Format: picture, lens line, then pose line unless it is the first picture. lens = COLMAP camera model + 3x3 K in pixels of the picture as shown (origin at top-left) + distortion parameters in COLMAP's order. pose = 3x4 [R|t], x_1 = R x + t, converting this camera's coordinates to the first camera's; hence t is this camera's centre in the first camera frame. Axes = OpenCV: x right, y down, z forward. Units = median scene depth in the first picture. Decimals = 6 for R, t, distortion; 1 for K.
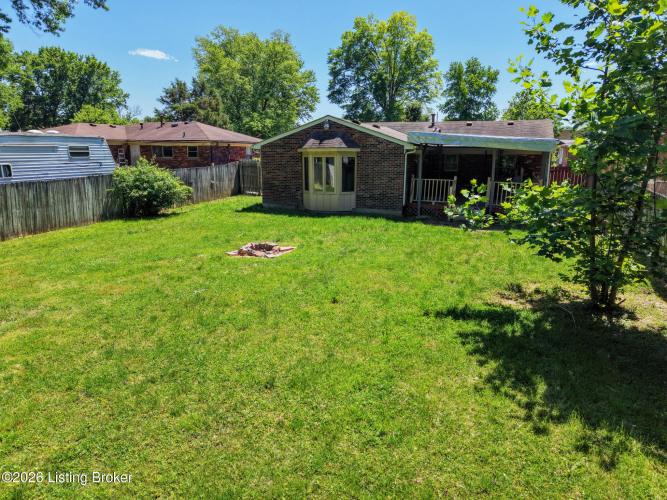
lens RADIAL K [[445.4, 0, 330.1], [0, 445.4, 247.6], [0, 0, 1]] dist [-0.009499, -0.002299]
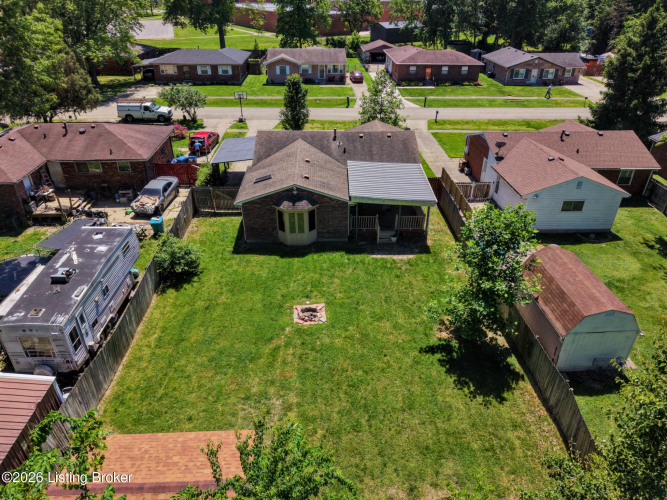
lens RADIAL K [[445.4, 0, 337.1], [0, 445.4, 250.8], [0, 0, 1]] dist [-0.009499, -0.002299]
pose [[0.920133, -0.196201, 0.338911, -0.436880], [0.091178, 0.948989, 0.301839, -0.545351], [-0.380844, -0.246830, 0.891085, -0.425728]]
